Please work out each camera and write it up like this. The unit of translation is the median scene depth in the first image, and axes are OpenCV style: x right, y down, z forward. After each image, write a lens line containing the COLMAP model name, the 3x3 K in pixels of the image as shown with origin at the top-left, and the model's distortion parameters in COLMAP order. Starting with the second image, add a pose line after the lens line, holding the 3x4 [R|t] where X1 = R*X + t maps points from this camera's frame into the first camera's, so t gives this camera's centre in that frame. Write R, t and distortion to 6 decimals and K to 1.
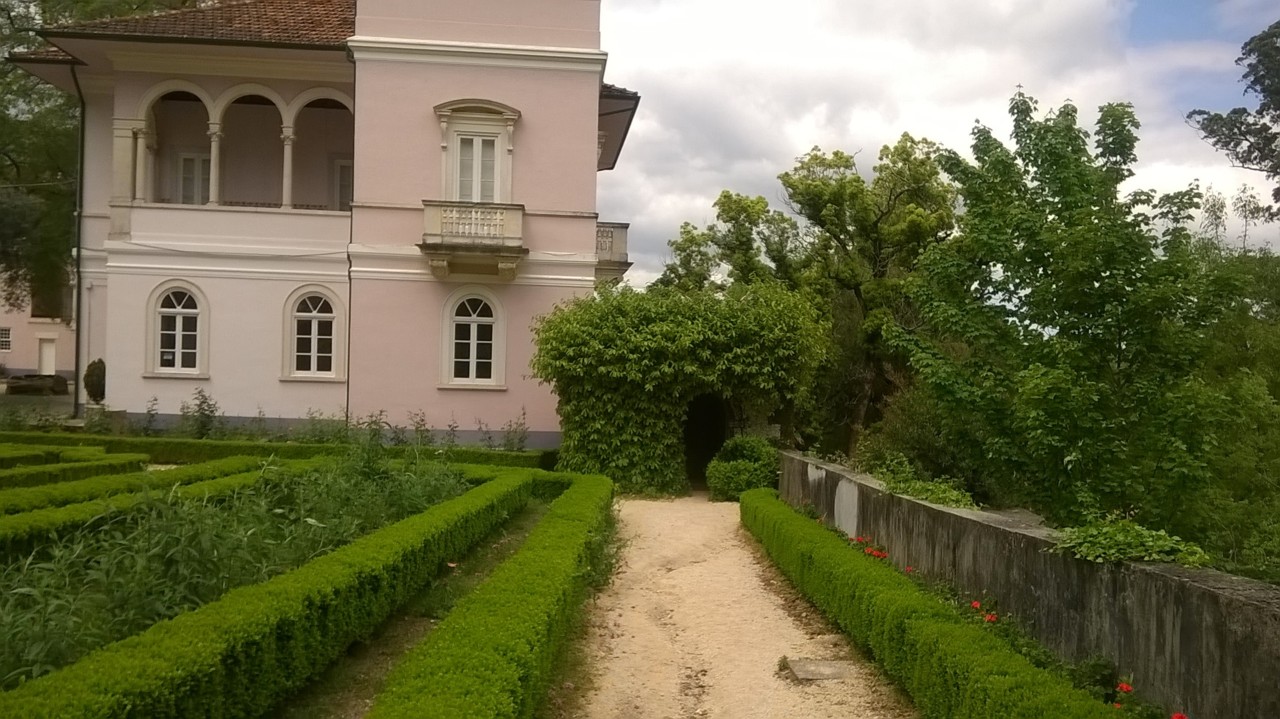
lens RADIAL K [[1023.5, 0, 639.7], [0, 1023.5, 361.7], [0, 0, 1]] dist [0.001657, -0.001274]
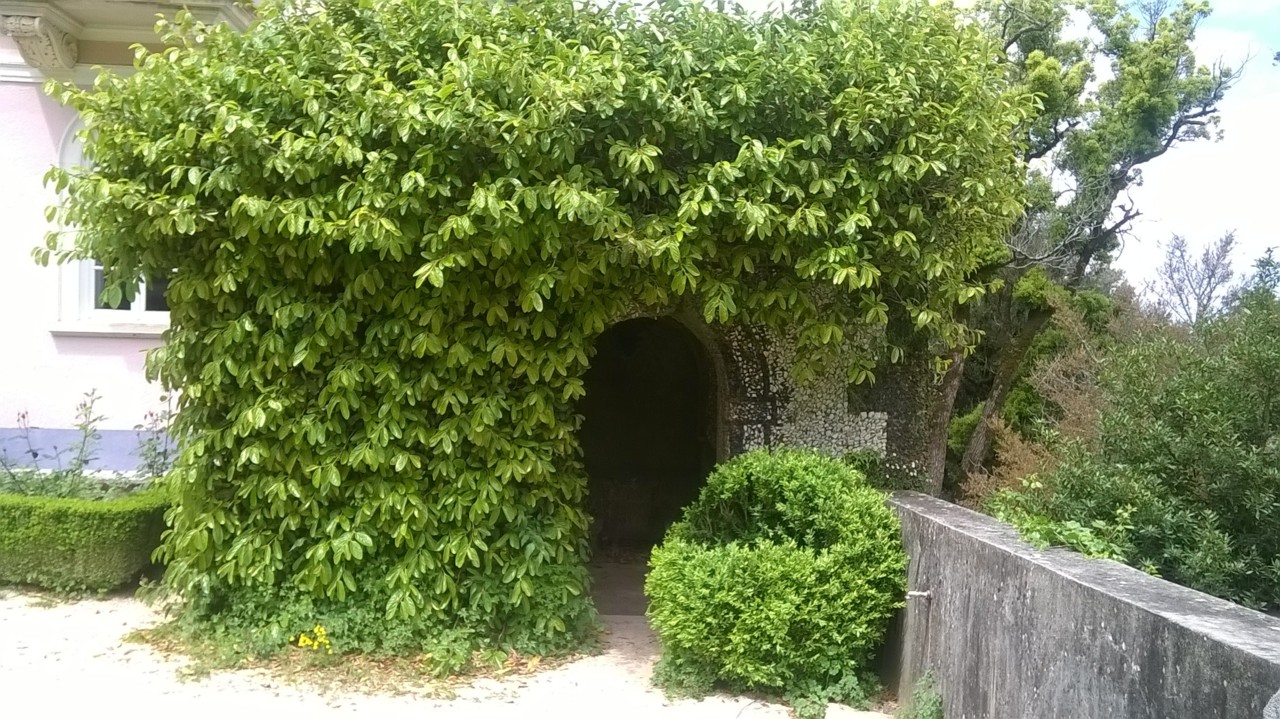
lens RADIAL K [[1023.5, 0, 640.3], [0, 1023.5, 358.8], [0, 0, 1]] dist [0.001657, -0.001274]
pose [[0.999976, -0.002207, -0.006544, 0.065382], [0.002210, 0.999997, 0.000498, 0.046344], [0.006543, -0.000513, 0.999978, 0.712829]]
